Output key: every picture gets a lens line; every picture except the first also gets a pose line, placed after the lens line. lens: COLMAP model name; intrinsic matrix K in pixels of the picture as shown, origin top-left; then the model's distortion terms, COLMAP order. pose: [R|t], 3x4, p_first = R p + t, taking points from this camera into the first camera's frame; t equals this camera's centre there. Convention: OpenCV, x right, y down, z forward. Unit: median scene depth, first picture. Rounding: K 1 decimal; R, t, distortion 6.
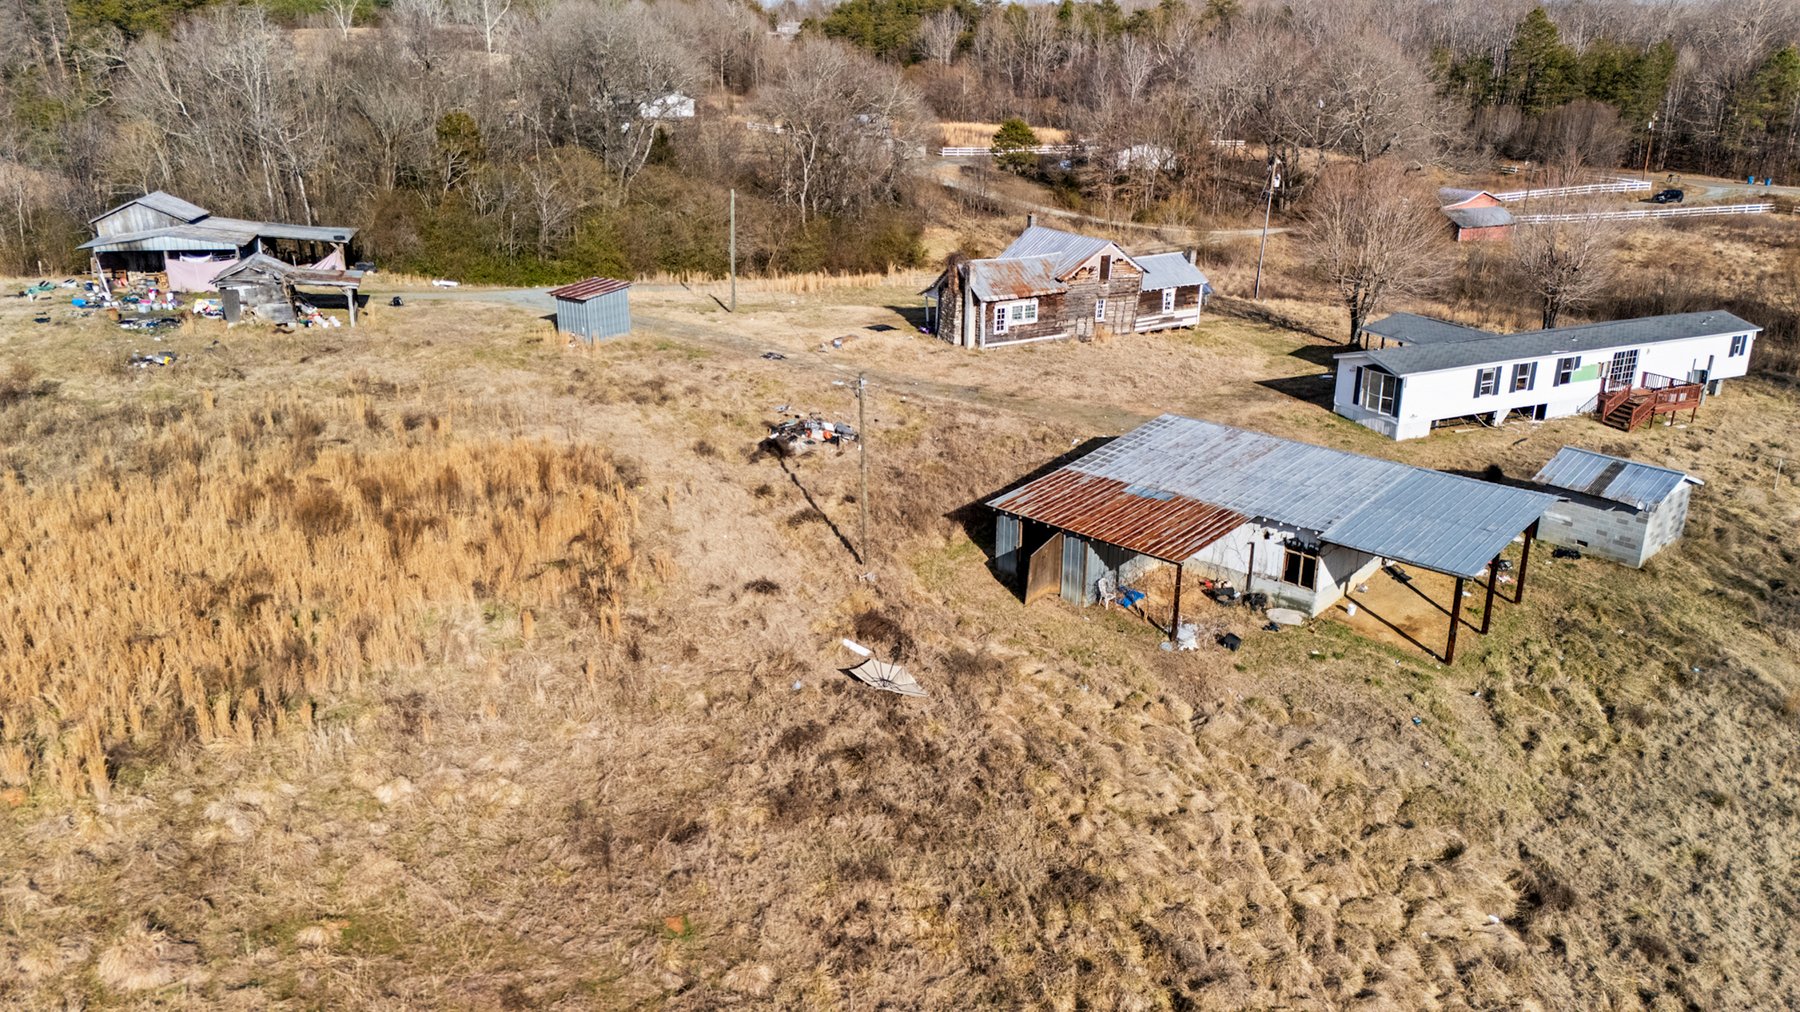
lens RADIAL K [[1309.7, 0, 922.3], [0, 1309.7, 508.7], [0, 0, 1]] dist [0.106067, -0.122855]
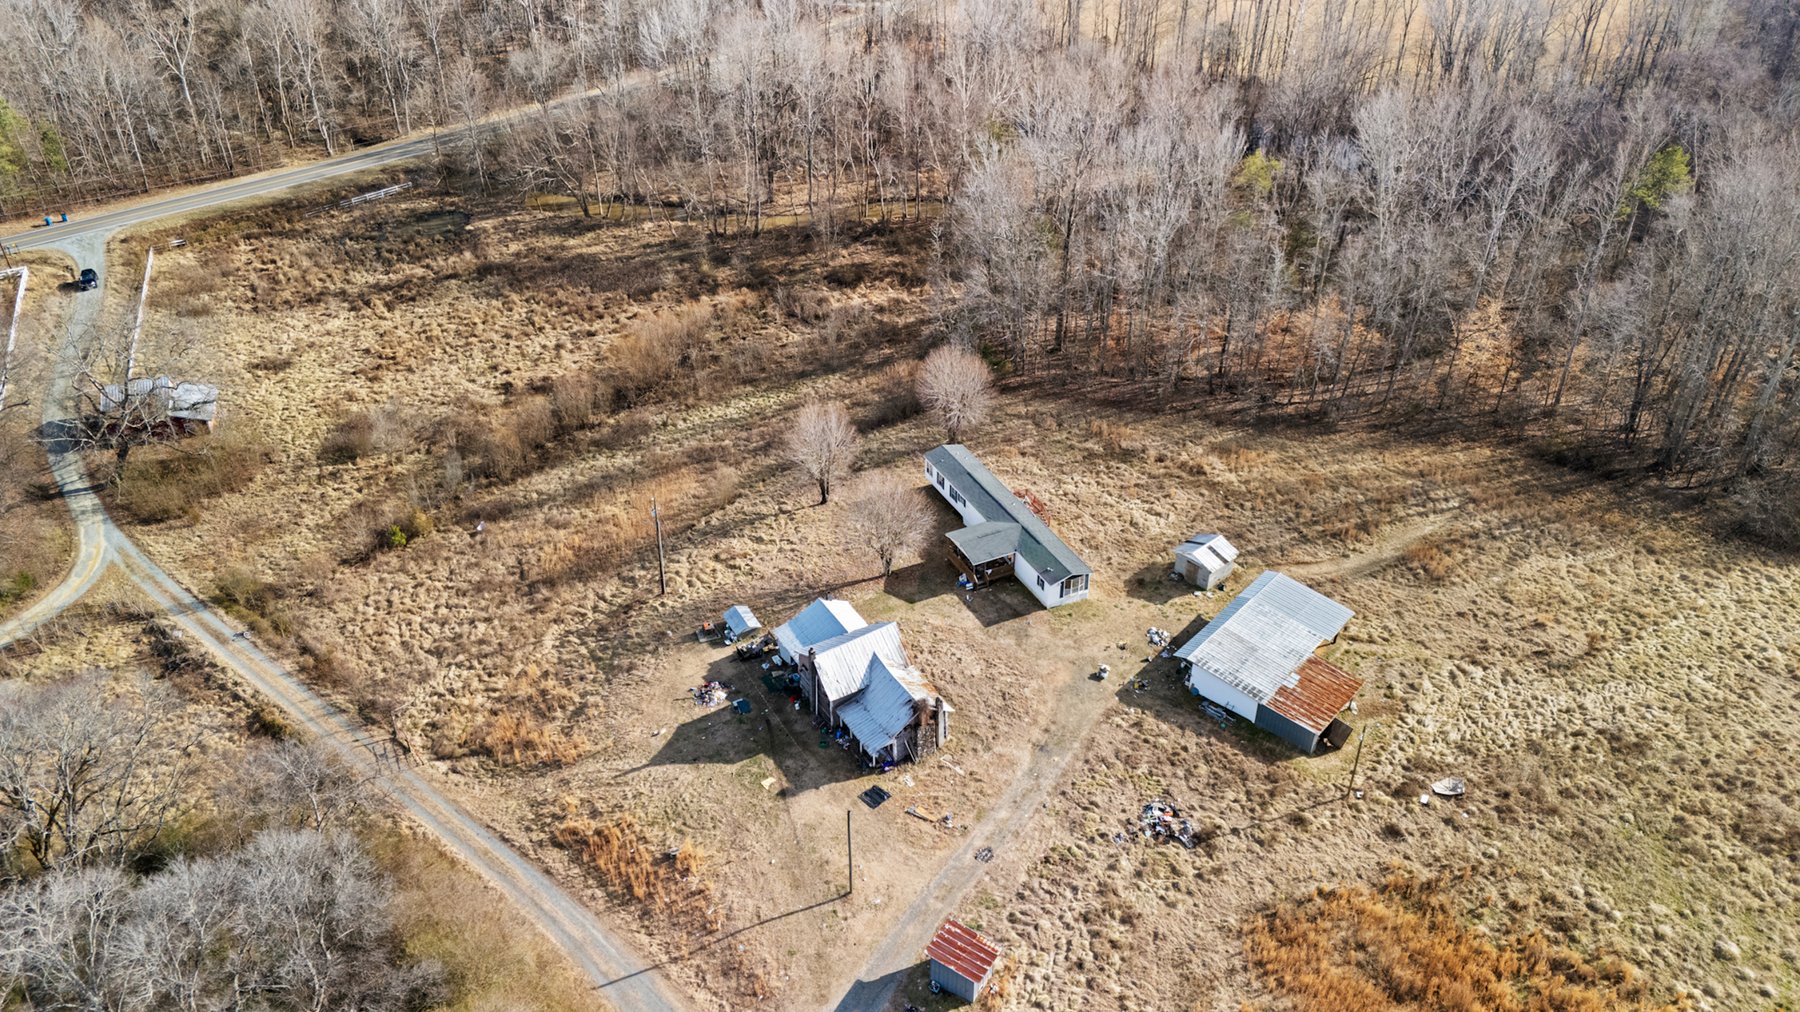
lens RADIAL K [[1309.7, 0, 922.3], [0, 1309.7, 508.7], [0, 0, 1]] dist [0.106067, -0.122855]
pose [[-0.042058, -0.562918, 0.825442, -1.083453], [0.314663, 0.776667, 0.545689, -1.206365], [-0.948271, 0.282686, 0.144464, 0.867140]]
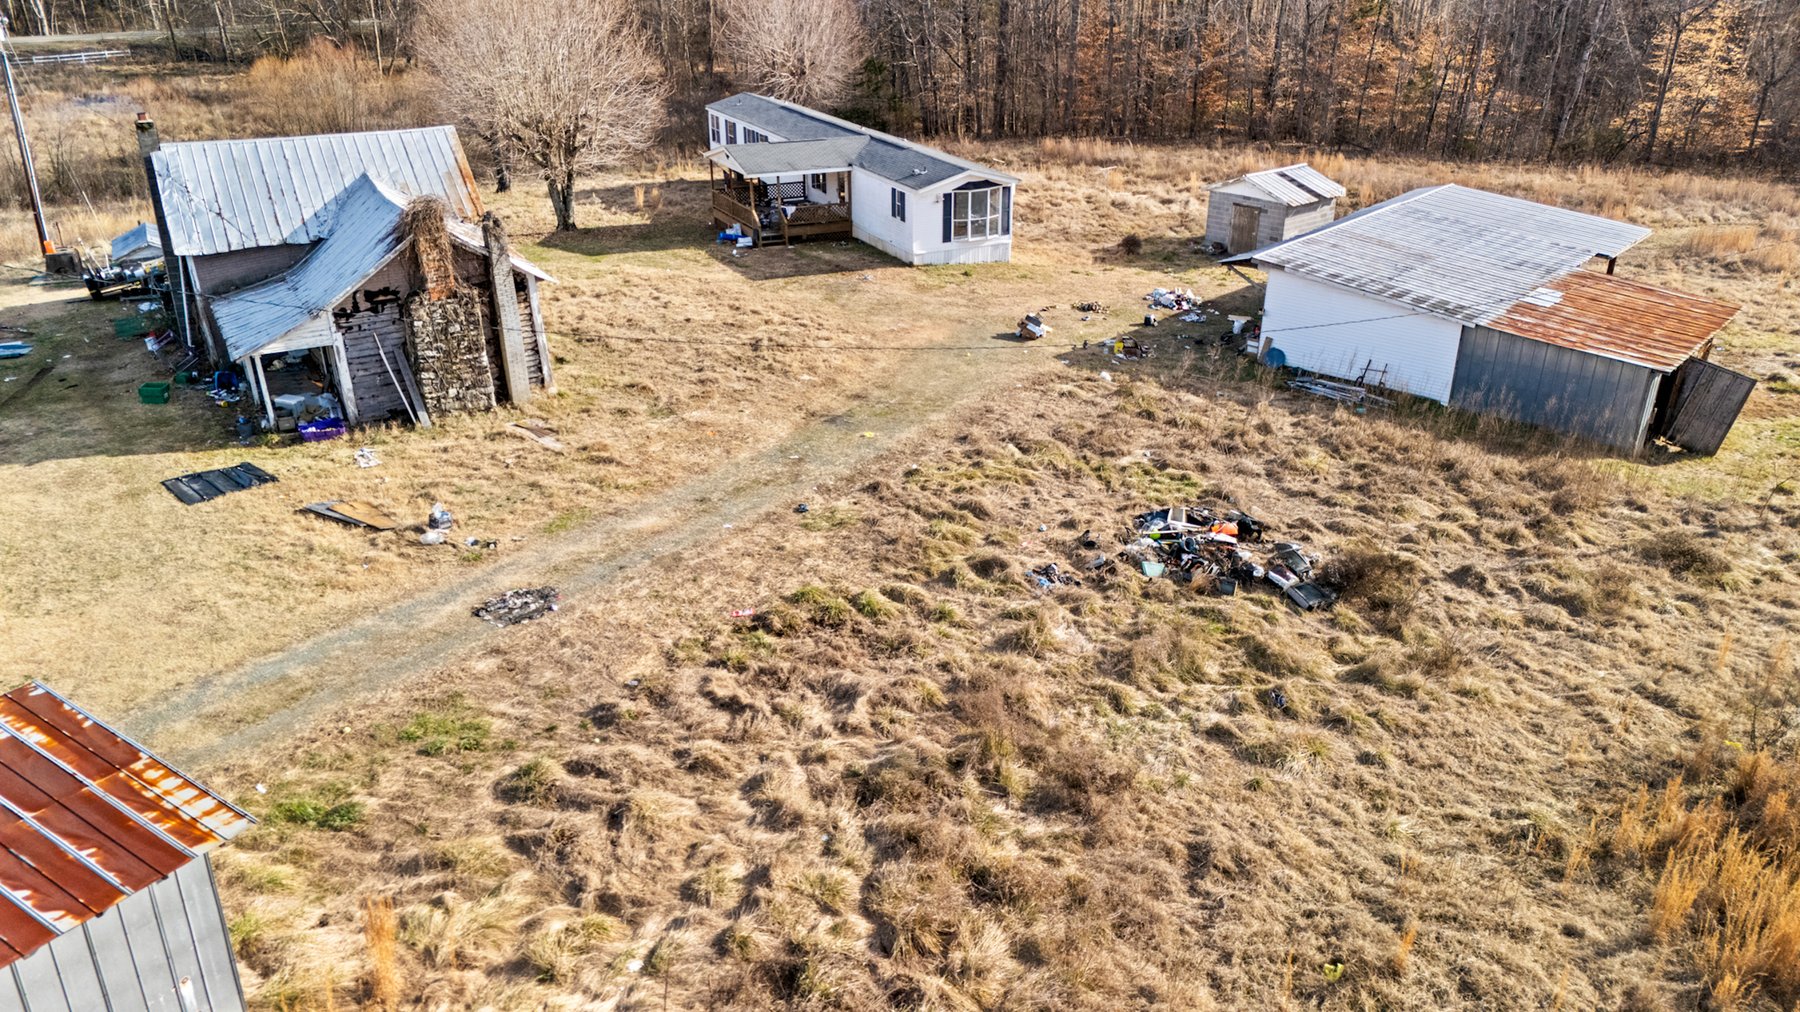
lens RADIAL K [[1309.7, 0, 922.3], [0, 1309.7, 508.7], [0, 0, 1]] dist [0.106067, -0.122855]
pose [[-0.037012, -0.419499, 0.907001, -0.446723], [0.311621, 0.857520, 0.409330, -0.258272], [-0.949485, 0.297791, 0.098986, 0.964427]]
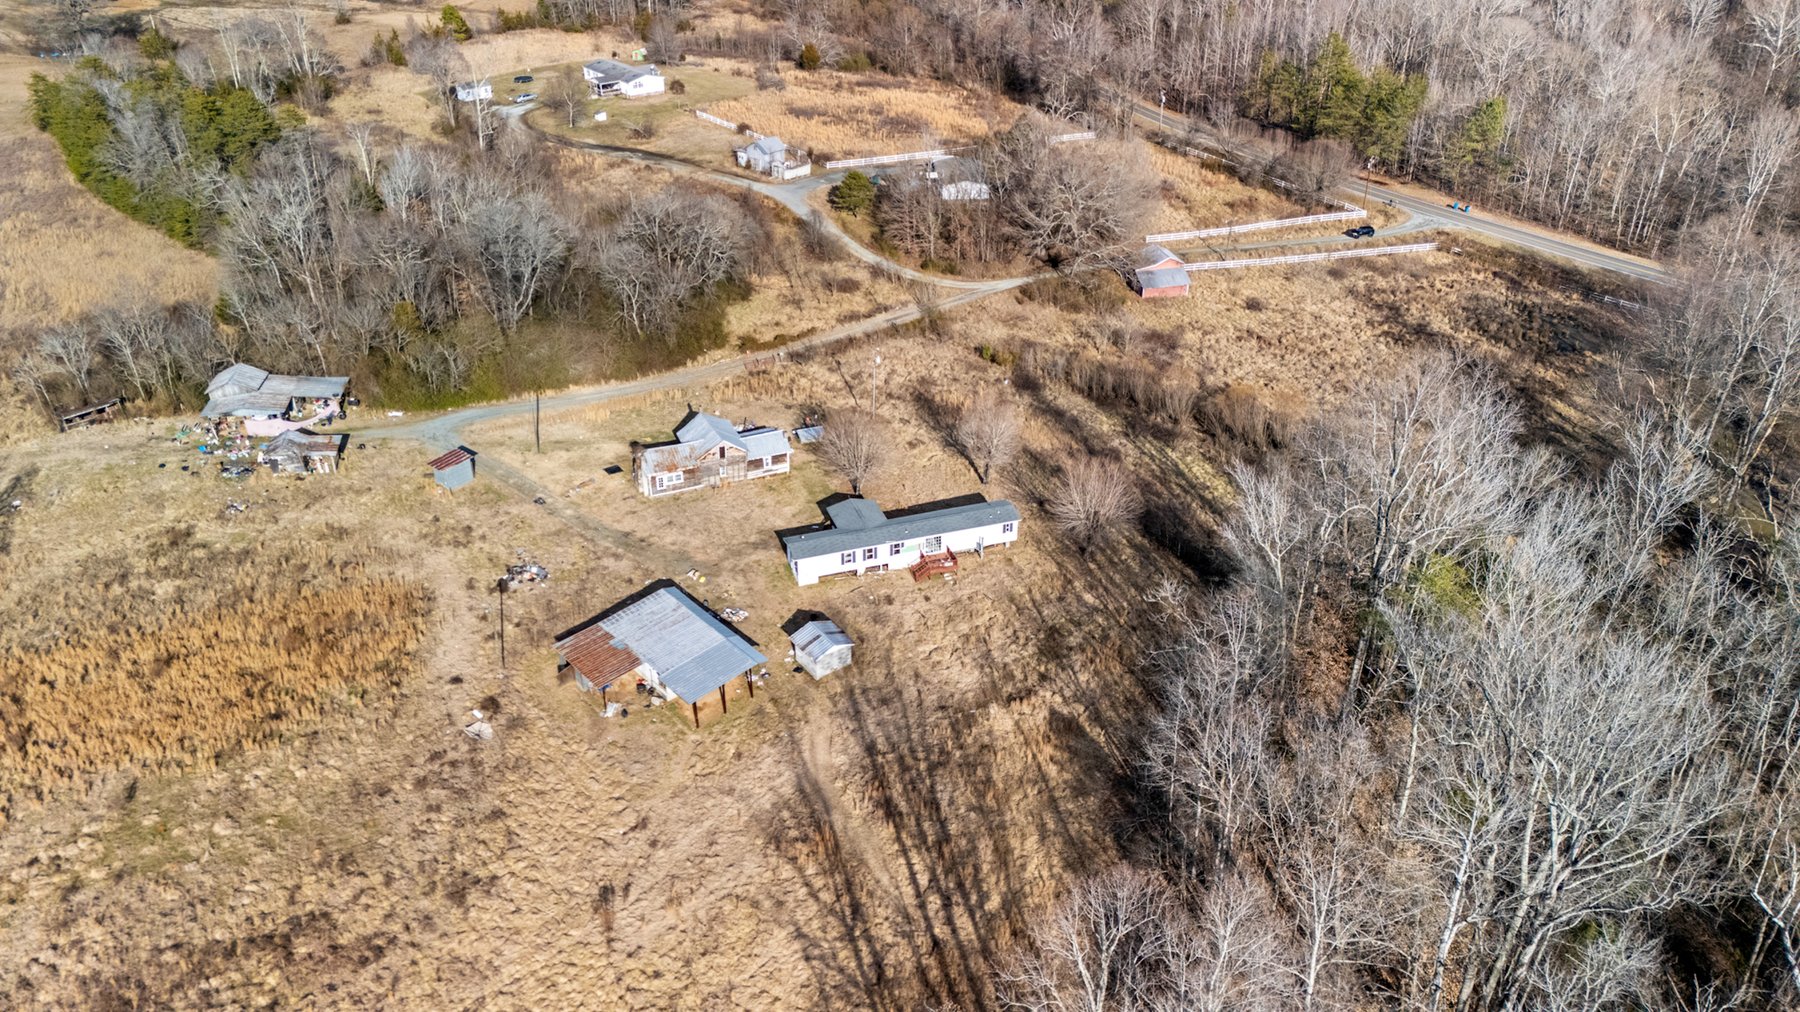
lens RADIAL K [[1309.7, 0, 922.3], [0, 1309.7, 508.7], [0, 0, 1]] dist [0.106067, -0.122855]
pose [[0.995573, 0.048536, -0.080490, 0.678955], [-0.032661, 0.981636, 0.187949, -0.546320], [0.088134, -0.184488, 0.978875, -0.977174]]
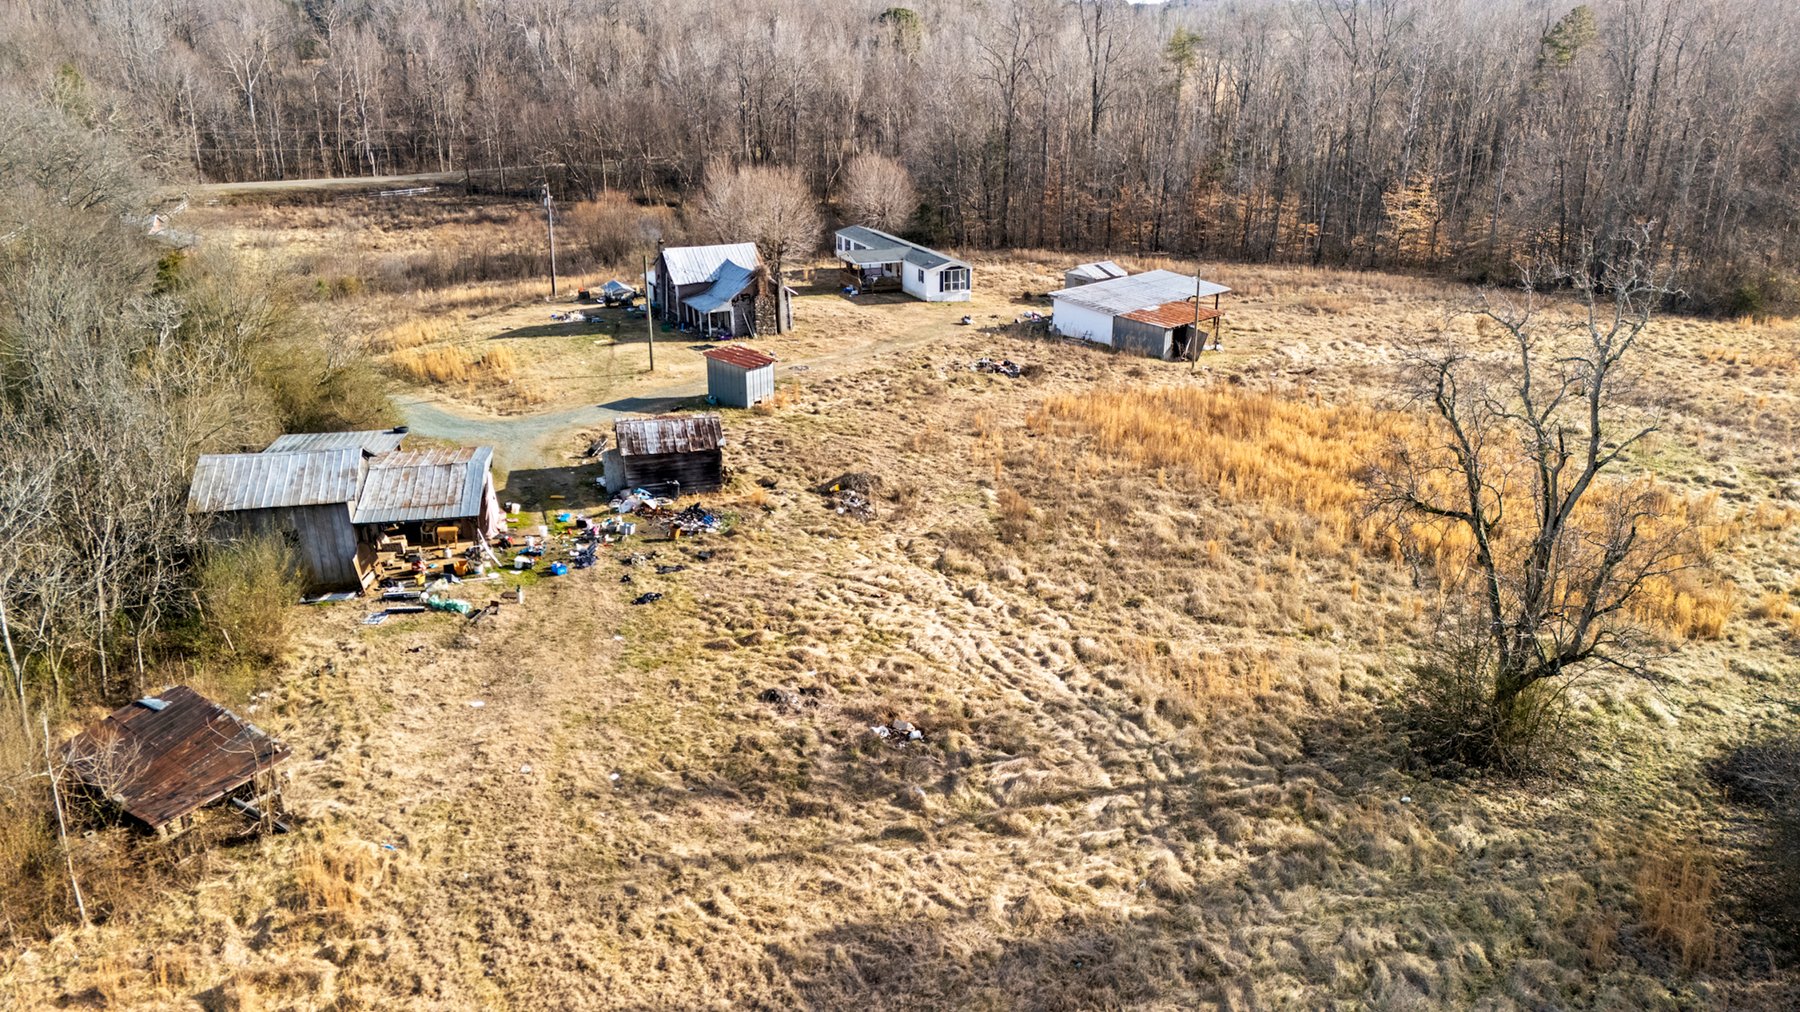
lens RADIAL K [[1309.7, 0, 922.3], [0, 1309.7, 508.7], [0, 0, 1]] dist [0.106067, -0.122855]
pose [[0.029380, -0.346558, 0.937568, -1.462615], [0.315145, 0.893347, 0.320336, -0.389576], [-0.948589, 0.286058, 0.135462, 0.847422]]
